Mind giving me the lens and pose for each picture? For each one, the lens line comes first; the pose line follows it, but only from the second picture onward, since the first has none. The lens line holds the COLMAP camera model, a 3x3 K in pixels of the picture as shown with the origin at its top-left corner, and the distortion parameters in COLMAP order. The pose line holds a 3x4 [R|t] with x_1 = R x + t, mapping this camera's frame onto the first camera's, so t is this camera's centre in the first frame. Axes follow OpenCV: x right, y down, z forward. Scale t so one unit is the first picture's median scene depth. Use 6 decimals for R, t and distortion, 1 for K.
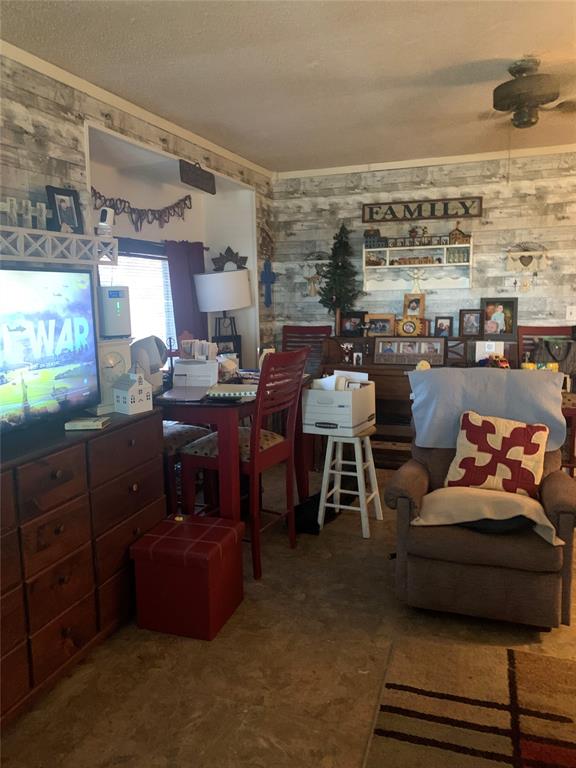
lens RADIAL K [[588.5, 0, 290.8], [0, 588.5, 377.1], [0, 0, 1]] dist [0.026535, -0.030088]
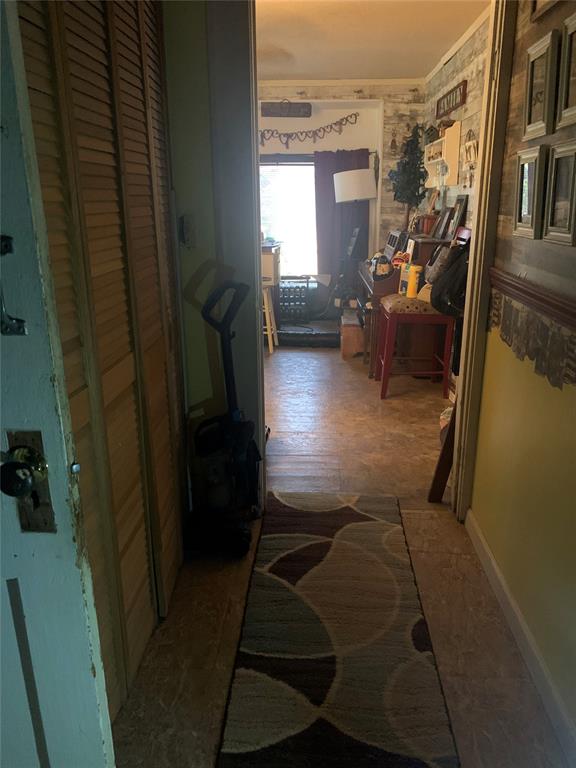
lens RADIAL K [[588.5, 0, 294.7], [0, 588.5, 377.6], [0, 0, 1]] dist [0.026535, -0.030088]
pose [[0.293899, 0.293745, -0.909581, 1.755514], [-0.139897, 0.954579, 0.263074, -0.100983], [0.945543, 0.049930, 0.321644, 0.694222]]
